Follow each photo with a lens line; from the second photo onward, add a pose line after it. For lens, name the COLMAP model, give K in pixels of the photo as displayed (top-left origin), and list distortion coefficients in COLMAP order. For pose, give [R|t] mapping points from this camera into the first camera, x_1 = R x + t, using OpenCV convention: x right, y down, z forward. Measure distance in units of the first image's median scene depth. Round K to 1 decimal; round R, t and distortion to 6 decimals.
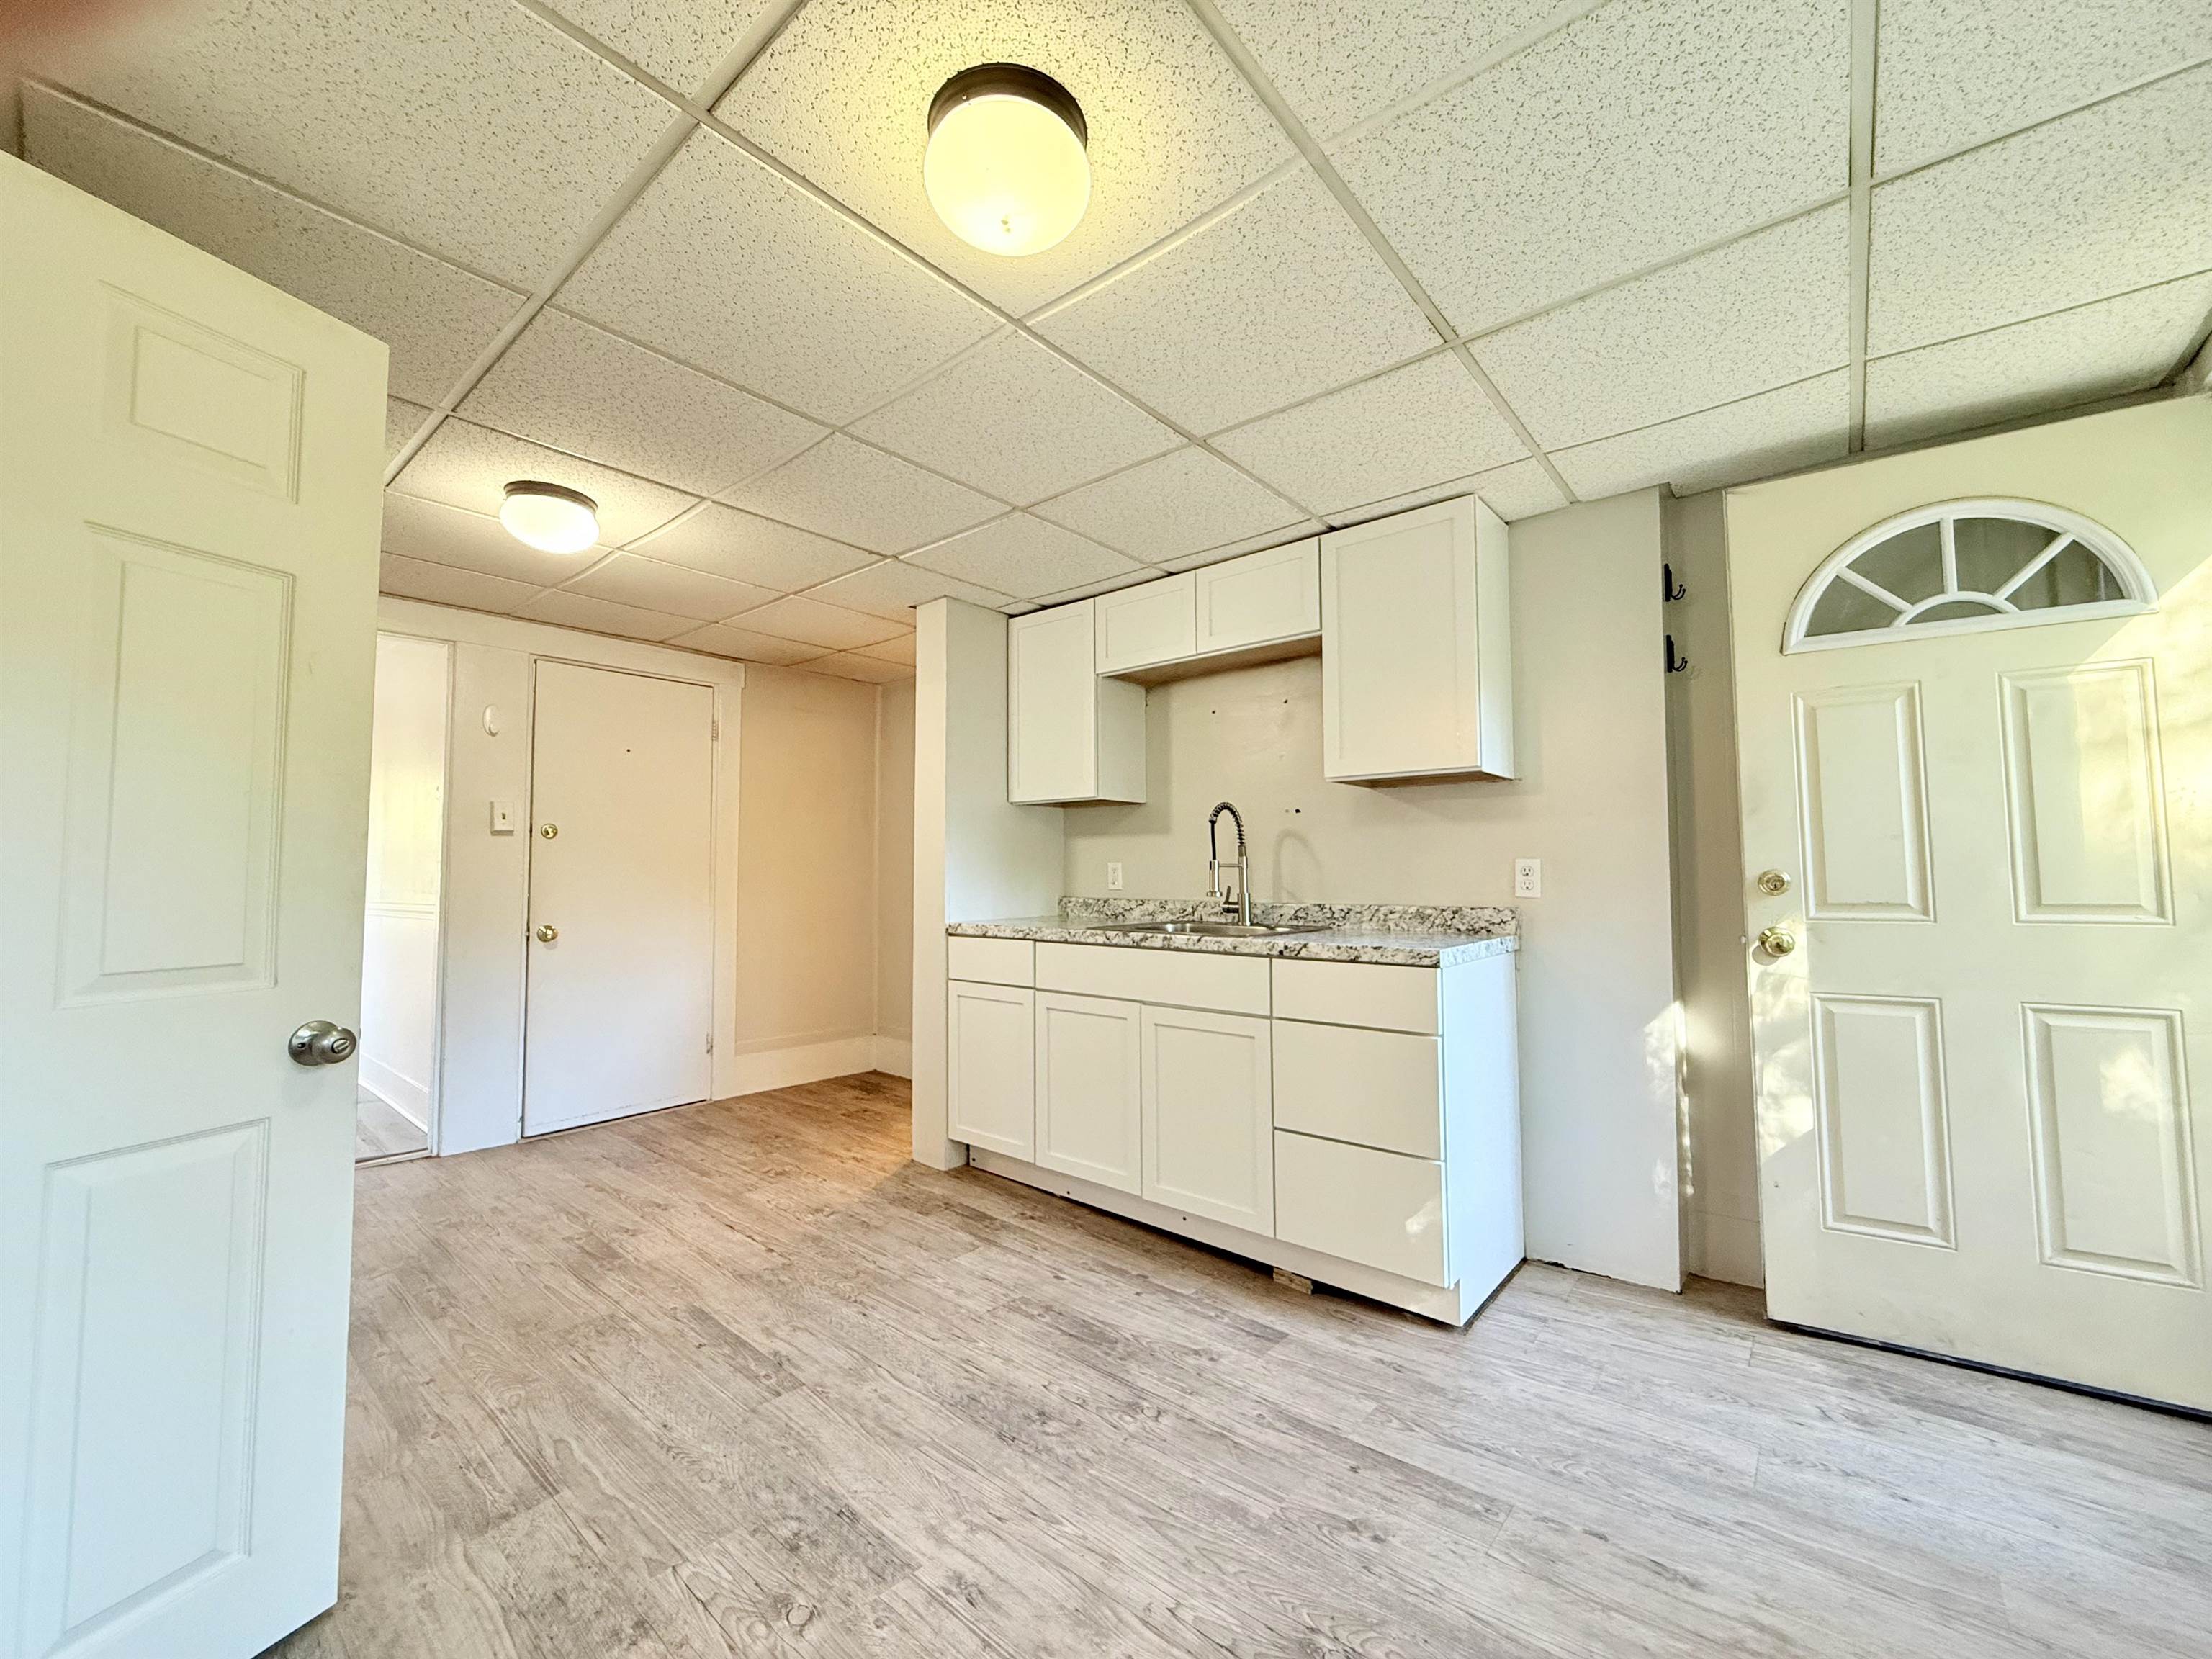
lens RADIAL K [[872.7, 0, 1103.4], [0, 872.7, 821.3], [0, 0, 1]] dist [-0.000462, 0.000057]
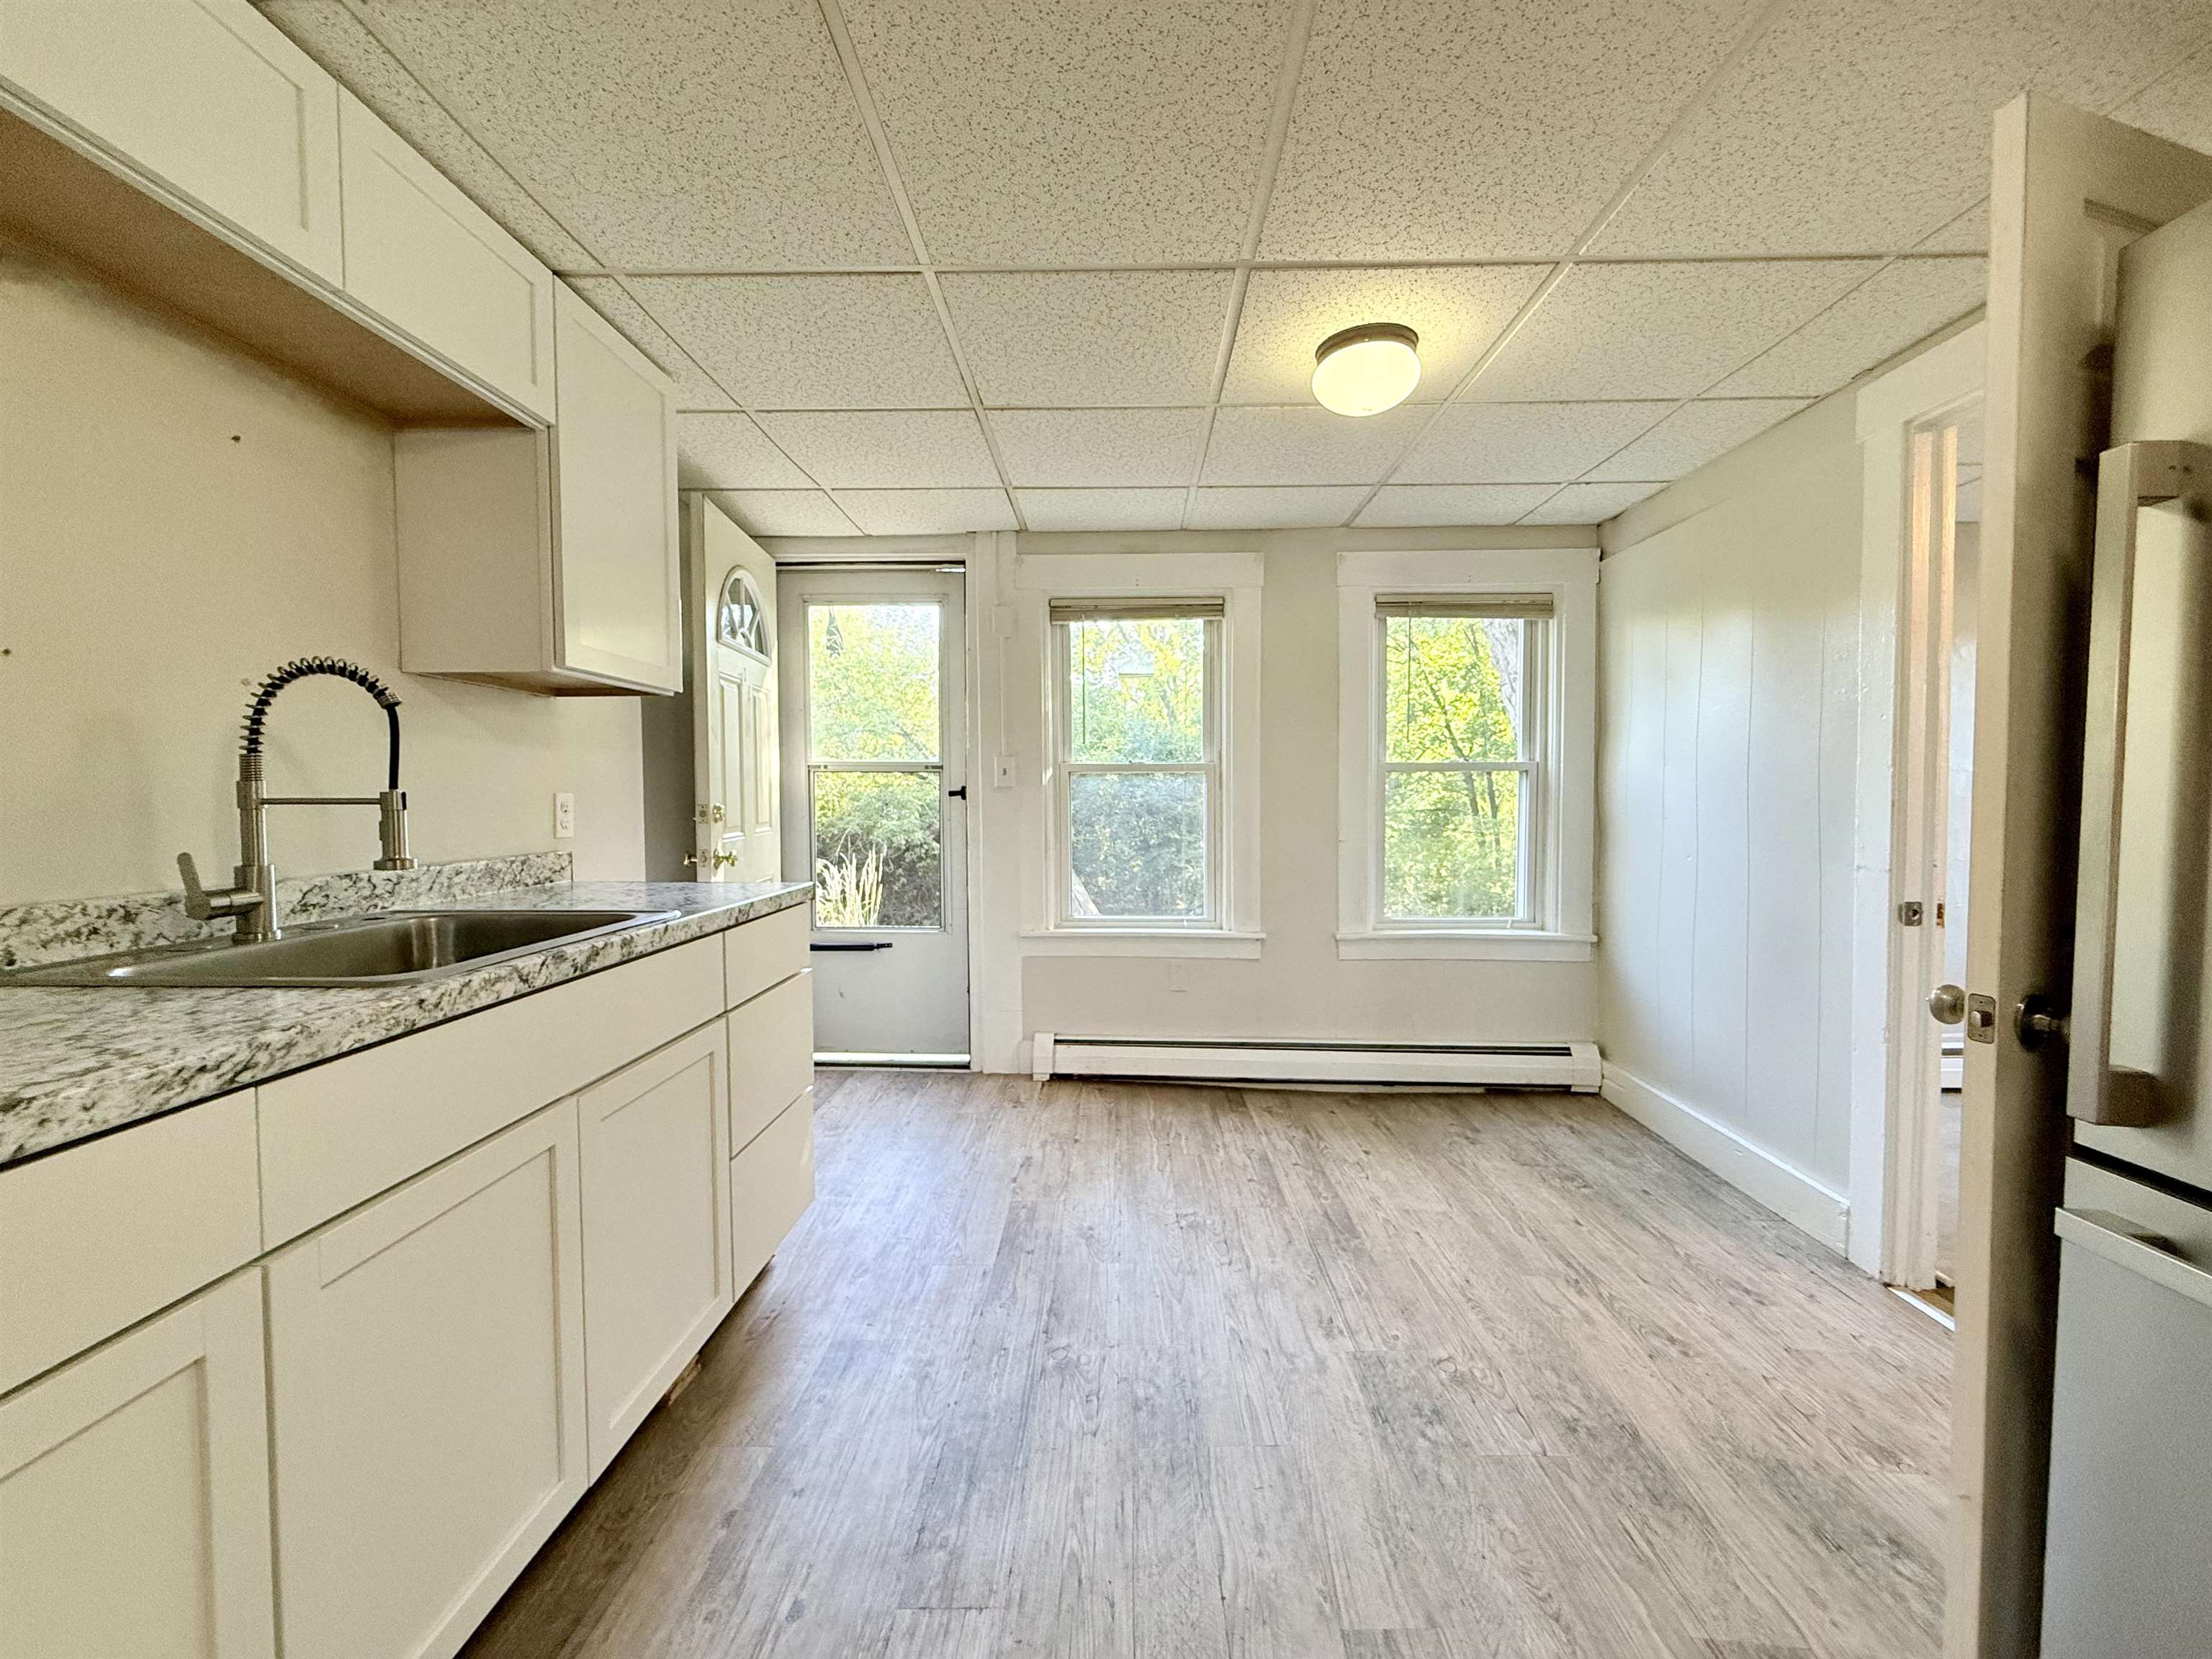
lens RADIAL K [[872.7, 0, 1103.4], [0, 872.7, 821.3], [0, 0, 1]] dist [-0.000462, 0.000057]
pose [[-0.619410, -0.019872, 0.784816, -0.905313], [-0.040292, 0.999167, -0.006501, 0.096652], [-0.784033, -0.035648, -0.619694, 1.952632]]
